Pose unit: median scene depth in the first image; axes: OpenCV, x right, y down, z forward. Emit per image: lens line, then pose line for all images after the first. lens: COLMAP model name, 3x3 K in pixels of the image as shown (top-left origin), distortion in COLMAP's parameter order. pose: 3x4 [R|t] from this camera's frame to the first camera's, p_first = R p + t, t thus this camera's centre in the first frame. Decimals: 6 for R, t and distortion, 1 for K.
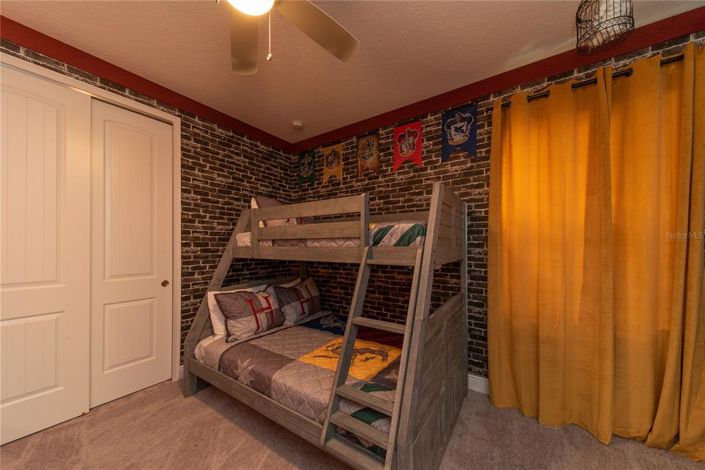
lens RADIAL K [[254.1, 0, 351.3], [0, 254.1, 248.7], [0, 0, 1]] dist [-0.000139, -0.000028]
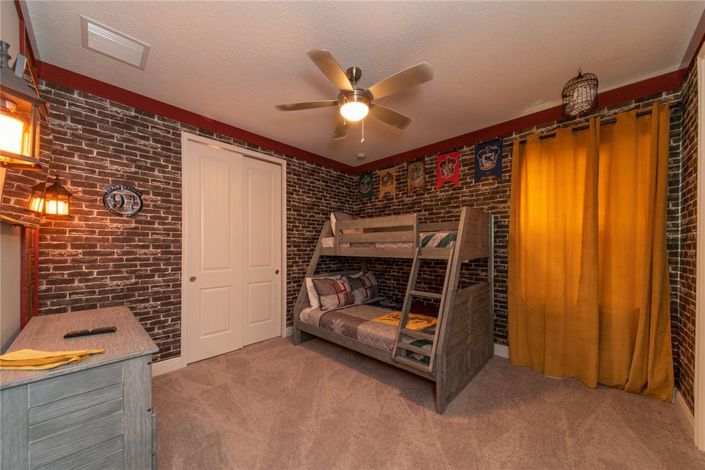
lens RADIAL K [[254.1, 0, 351.3], [0, 254.1, 248.7], [0, 0, 1]] dist [-0.000139, -0.000028]
pose [[0.986366, 0.002412, -0.164547, -0.060867], [-0.003130, 0.999987, -0.004105, 0.004822], [0.164534, 0.004565, 0.986361, -0.441087]]
